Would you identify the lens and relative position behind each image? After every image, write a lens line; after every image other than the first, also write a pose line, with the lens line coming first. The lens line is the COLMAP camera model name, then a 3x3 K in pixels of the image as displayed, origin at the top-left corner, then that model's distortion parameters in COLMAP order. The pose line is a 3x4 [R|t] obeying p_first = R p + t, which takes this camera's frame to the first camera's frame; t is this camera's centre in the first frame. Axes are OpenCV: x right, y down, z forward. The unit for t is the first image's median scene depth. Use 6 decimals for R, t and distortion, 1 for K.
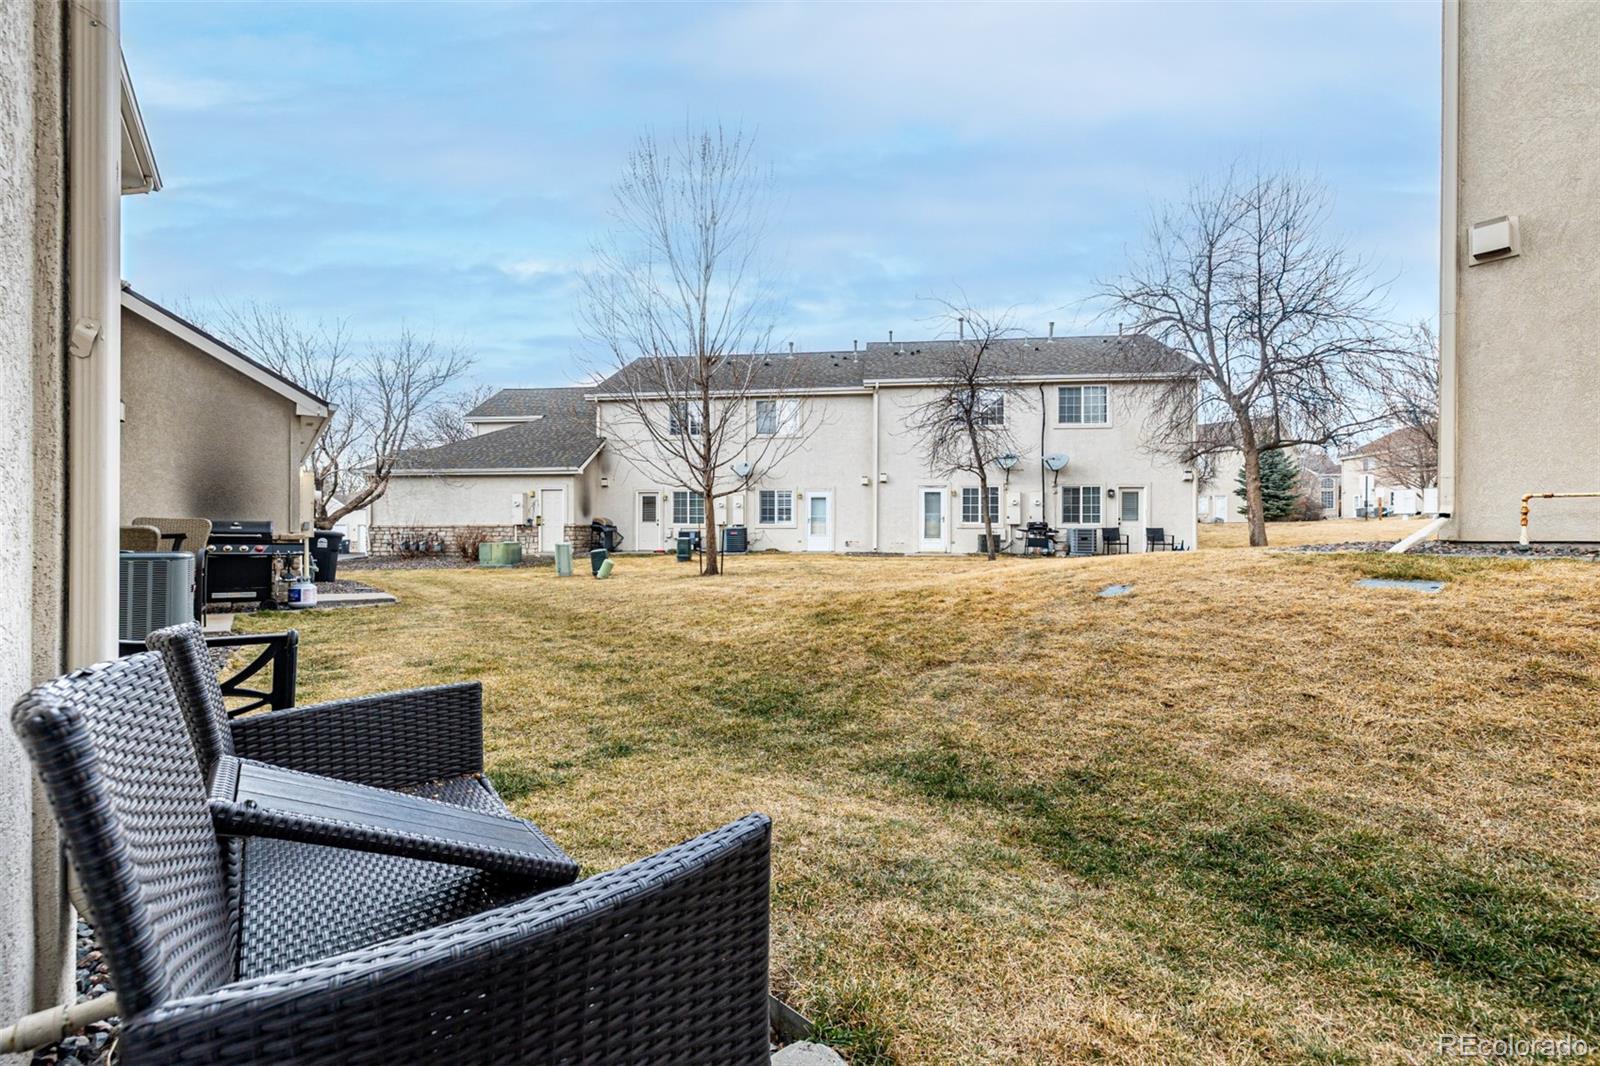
lens RADIAL K [[675.2, 0, 801.3], [0, 675.2, 532.2], [0, 0, 1]] dist [0.001529, -0.000291]
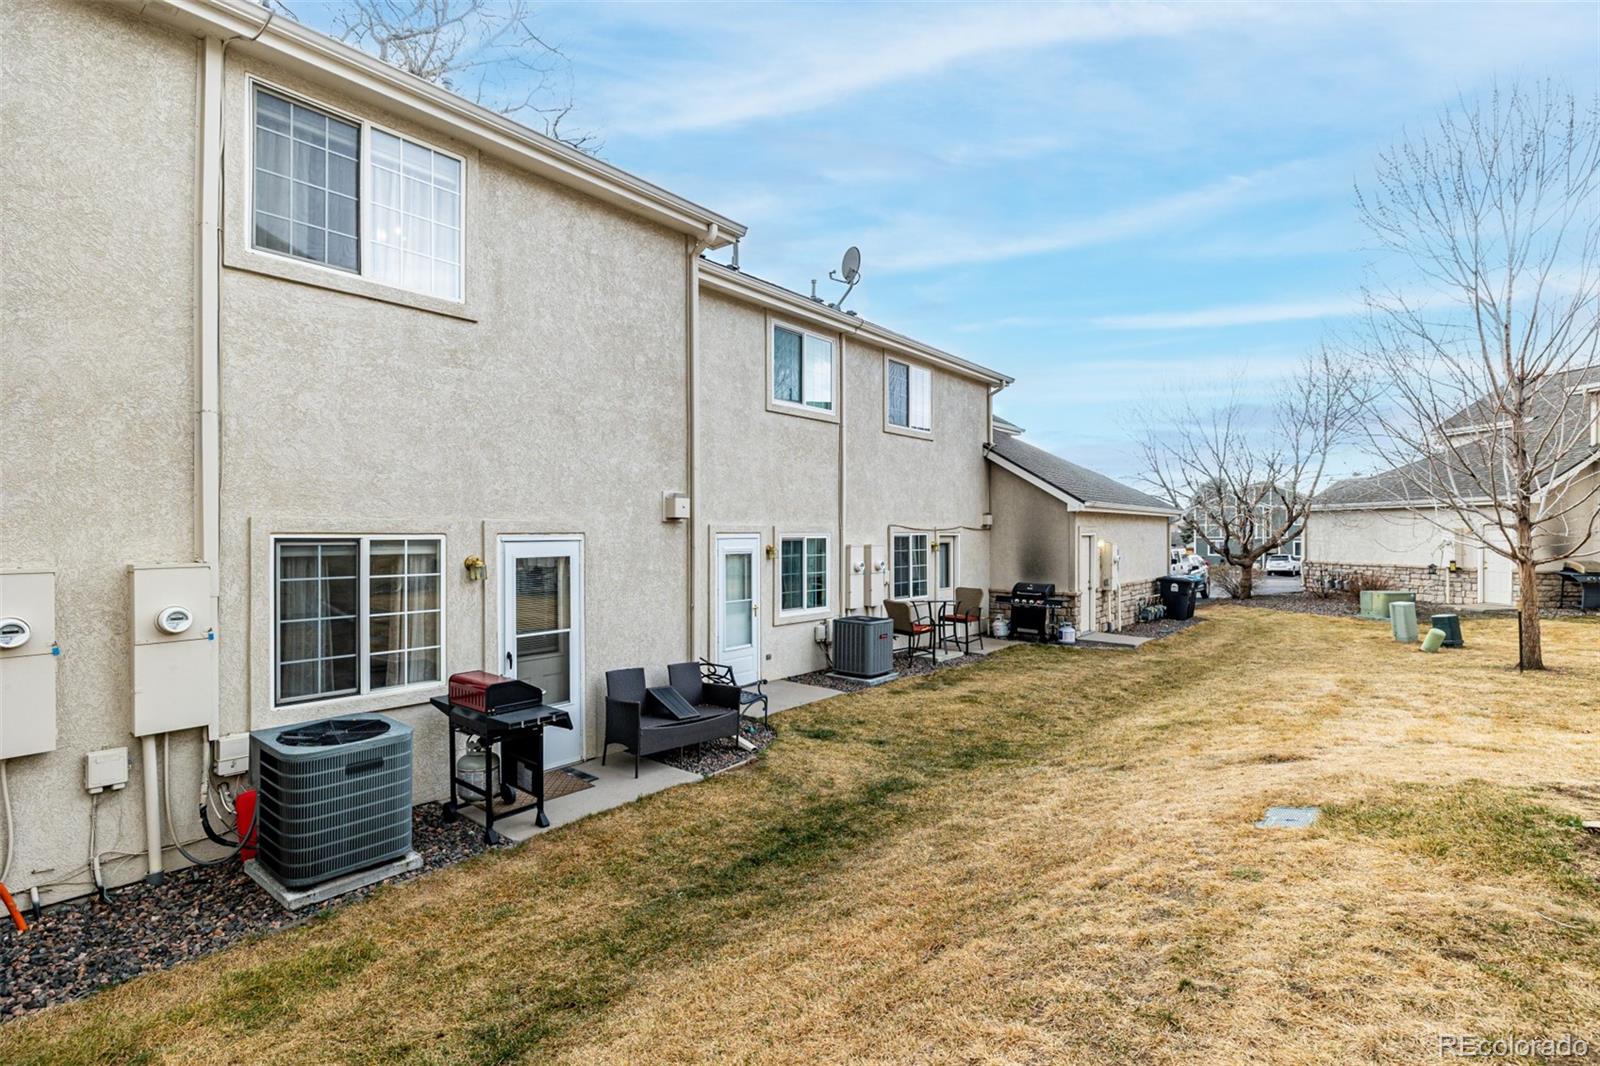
lens RADIAL K [[758.5, 0, 800.0], [0, 758.5, 533.0], [0, 0, 1]] dist [-0.000948, -0.000297]
pose [[0.219301, 0.000376, -0.975657, 0.764615], [-0.000317, 1.000000, 0.000314, -0.133205], [0.975657, 0.000240, 0.219302, 0.073040]]
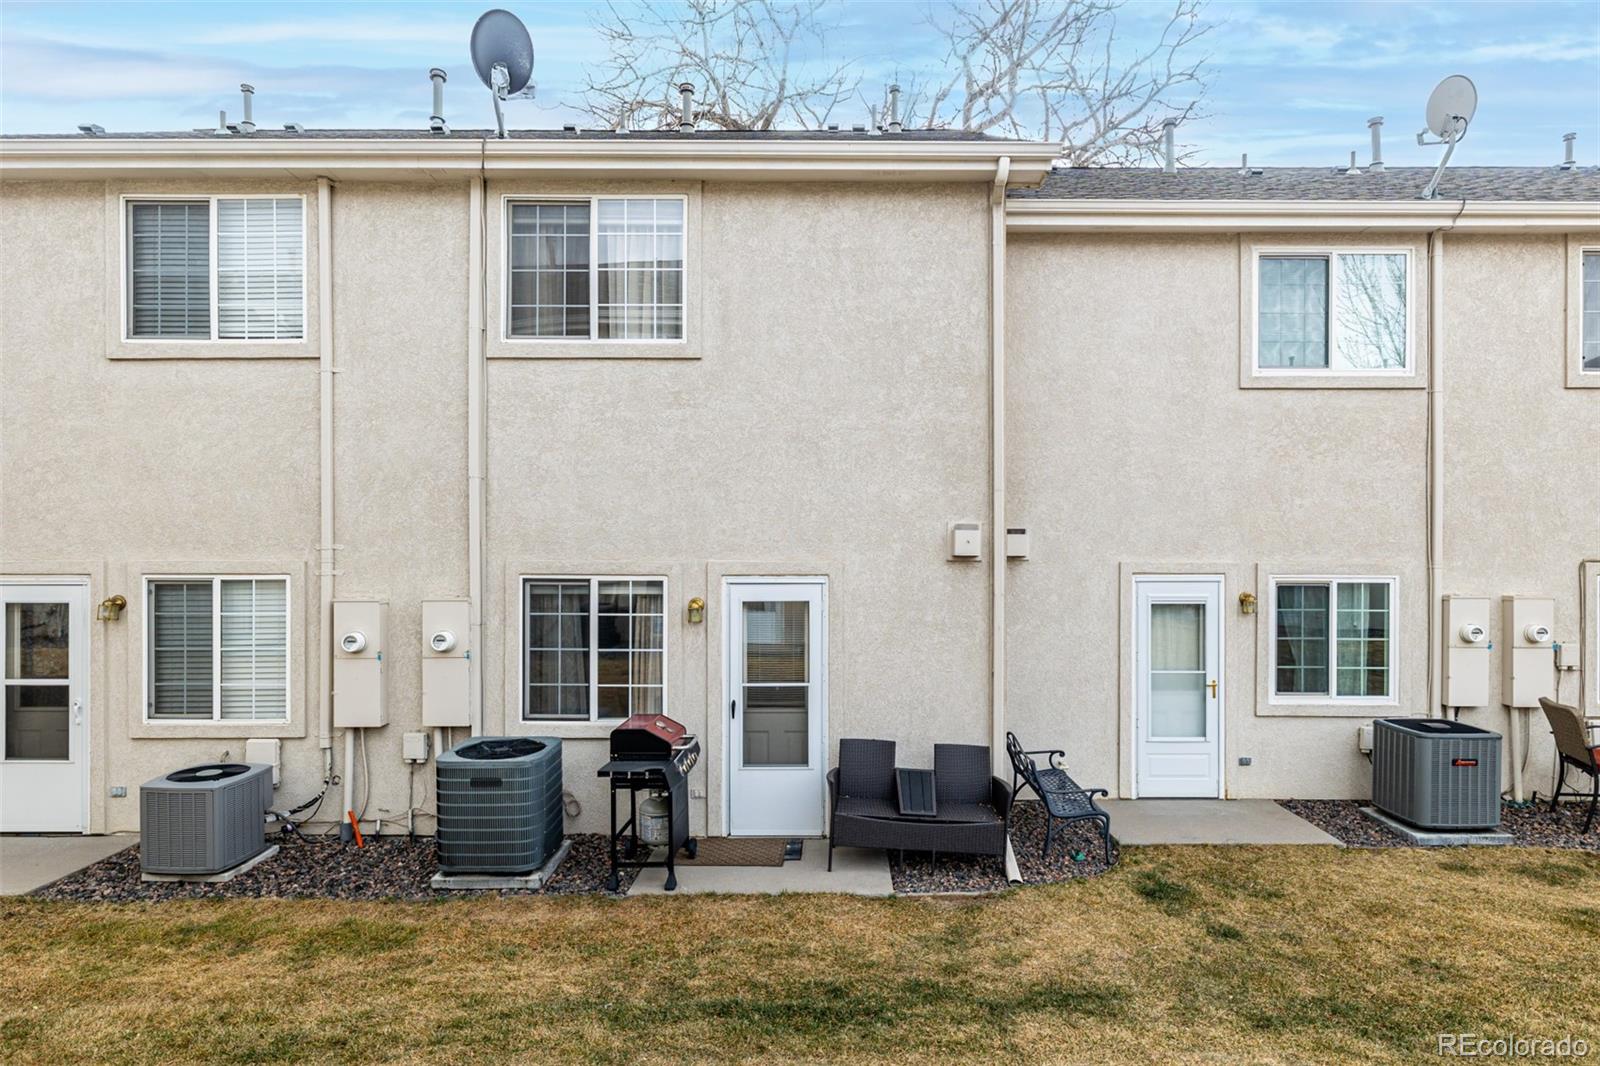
lens RADIAL K [[878.9, 0, 832.8], [0, 878.9, 563.3], [0, 0, 1]] dist [0.002045, -0.000143]
pose [[-0.616198, 0.002616, -0.787587, 0.563544], [-0.002963, 0.999980, 0.005640, -0.148128], [0.787586, 0.005809, -0.616178, 0.528448]]
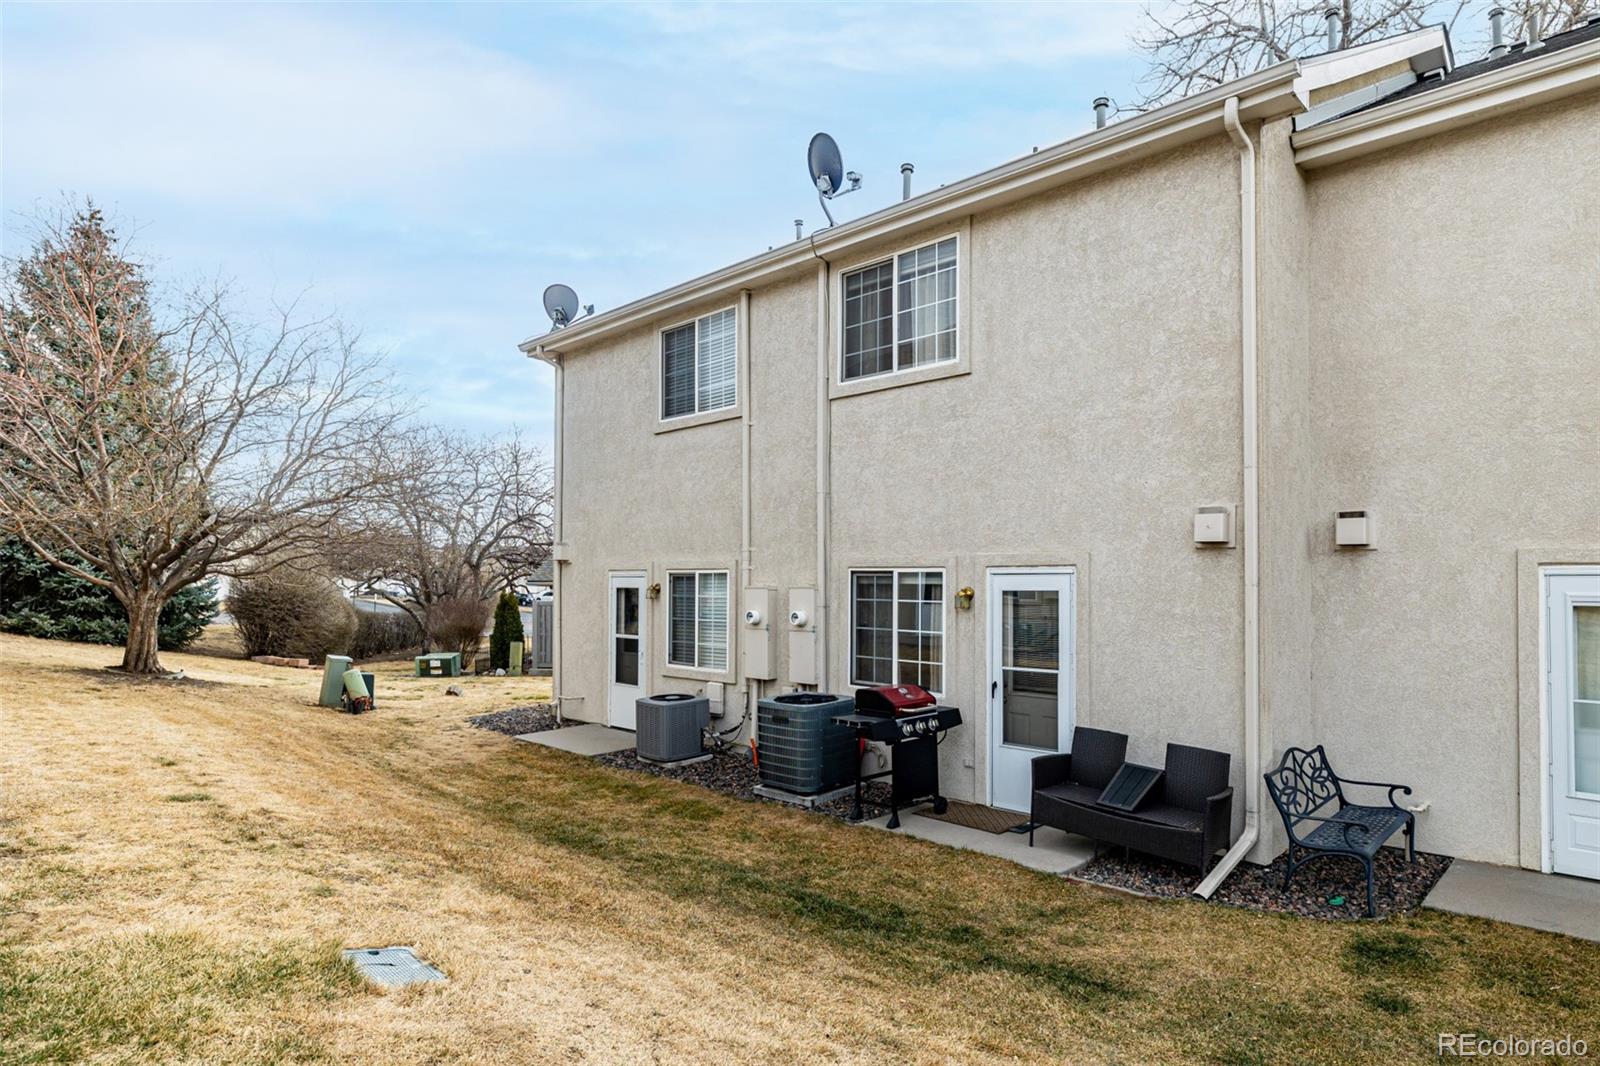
lens RADIAL K [[884.6, 0, 819.5], [0, 884.6, 570.7], [0, 0, 1]] dist [0.000657, 0.000356]
pose [[-0.989378, -0.005139, -0.145276, 0.285589], [-0.003643, 0.999938, -0.010561, -0.118050], [0.145322, -0.009919, -0.989335, 0.810397]]
